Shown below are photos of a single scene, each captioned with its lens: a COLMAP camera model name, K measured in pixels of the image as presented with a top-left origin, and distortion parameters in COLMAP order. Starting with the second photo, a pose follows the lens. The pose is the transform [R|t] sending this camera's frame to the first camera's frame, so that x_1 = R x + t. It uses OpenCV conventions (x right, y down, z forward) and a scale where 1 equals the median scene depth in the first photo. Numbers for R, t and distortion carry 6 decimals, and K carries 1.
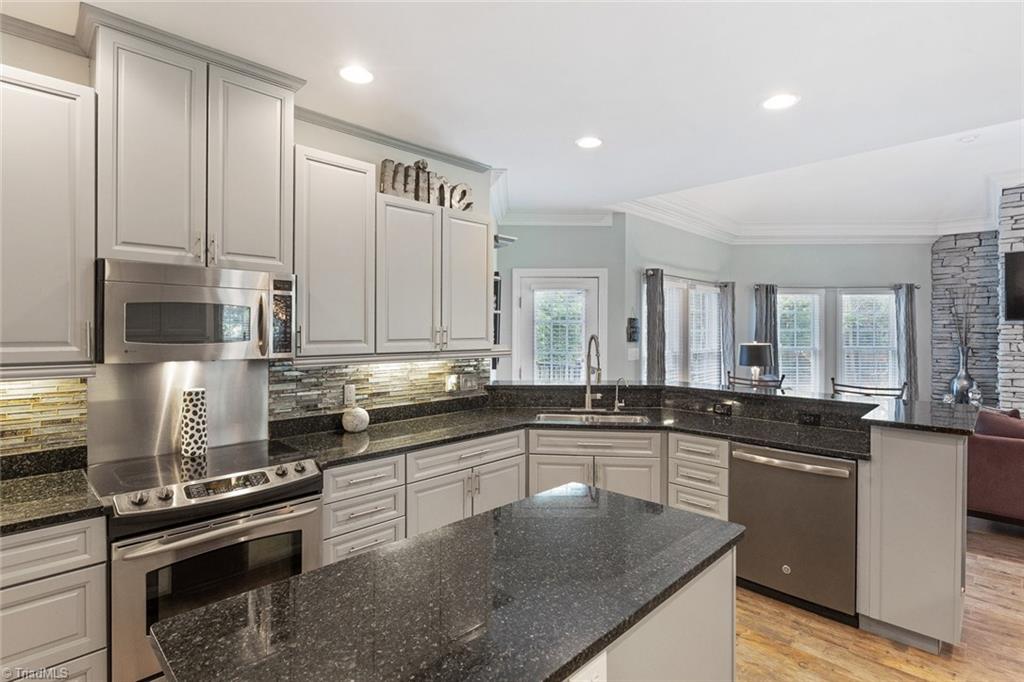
lens RADIAL K [[505.1, 0, 495.6], [0, 505.1, 330.6], [0, 0, 1]] dist [-0.008133, -0.000517]
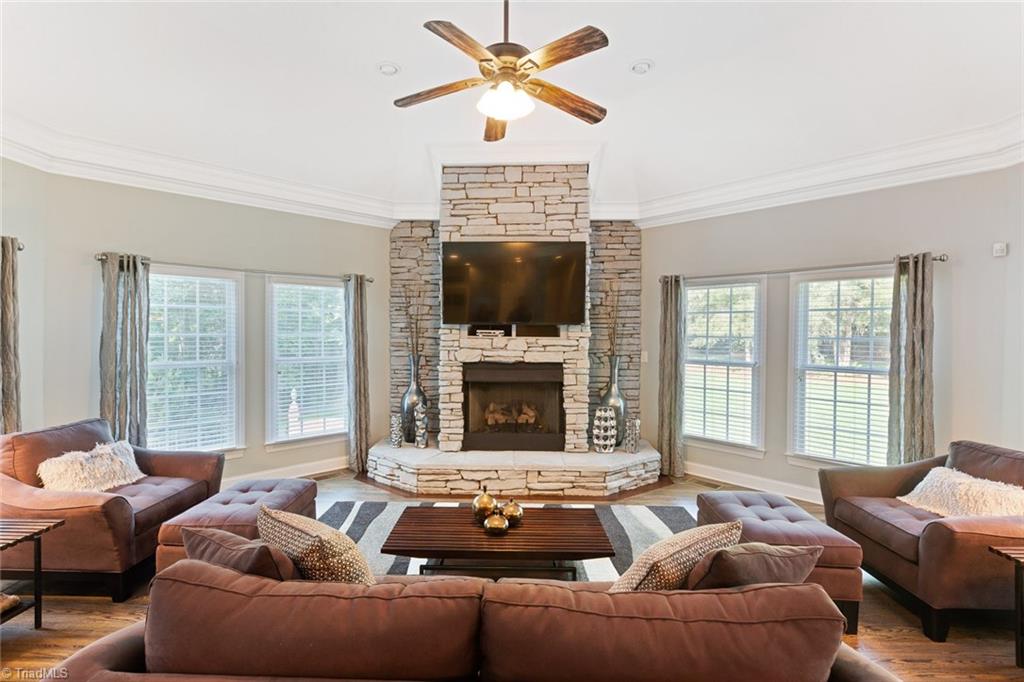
lens RADIAL K [[465.9, 0, 510.2], [0, 465.9, 337.5], [0, 0, 1]] dist [0.001263, 0.000260]
pose [[0.716352, -0.006224, 0.697712, 0.618822], [-0.004599, 0.999896, 0.013642, -0.009664], [-0.697724, -0.012981, 0.716249, 0.408172]]
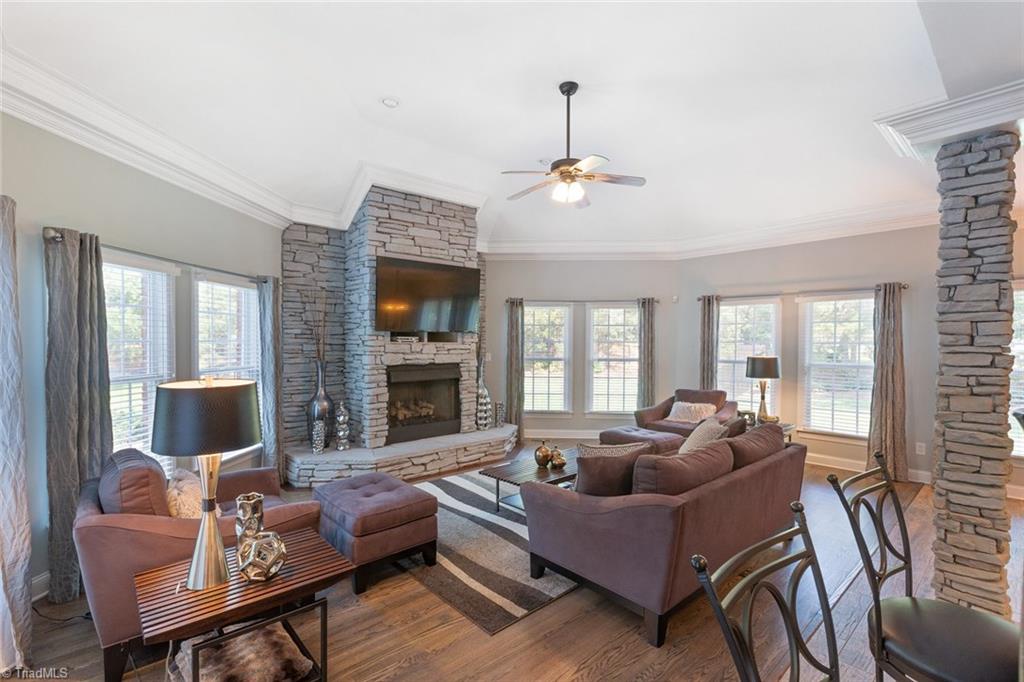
lens RADIAL K [[464.5, 0, 508.2], [0, 464.5, 348.9], [0, 0, 1]] dist [0.000172, 0.000247]
pose [[0.041892, -0.018895, 0.998943, 0.209856], [-0.002708, 0.999815, 0.019025, -0.004570], [-0.999118, -0.003502, 0.041833, 0.803712]]
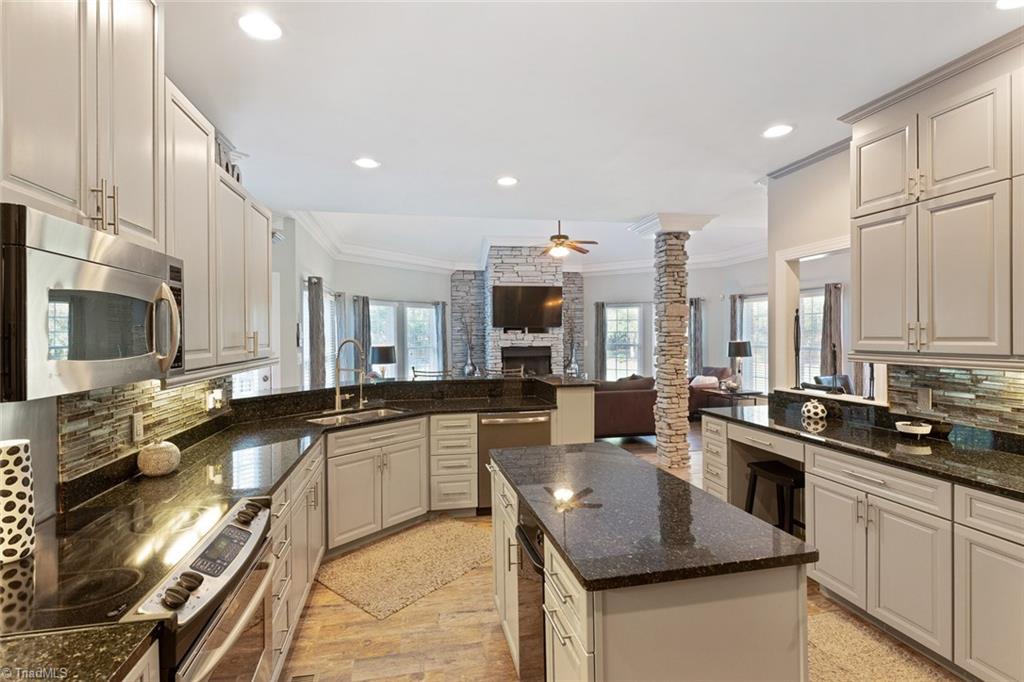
lens RADIAL K [[493.7, 0, 512.0], [0, 493.7, 341.0], [0, 0, 1]] dist [-0.000150, -0.000039]
pose [[0.534683, -0.018425, 0.844852, -0.336784], [0.010363, 0.999830, 0.015246, -0.000048], [-0.844989, 0.000603, 0.534783, 0.099434]]
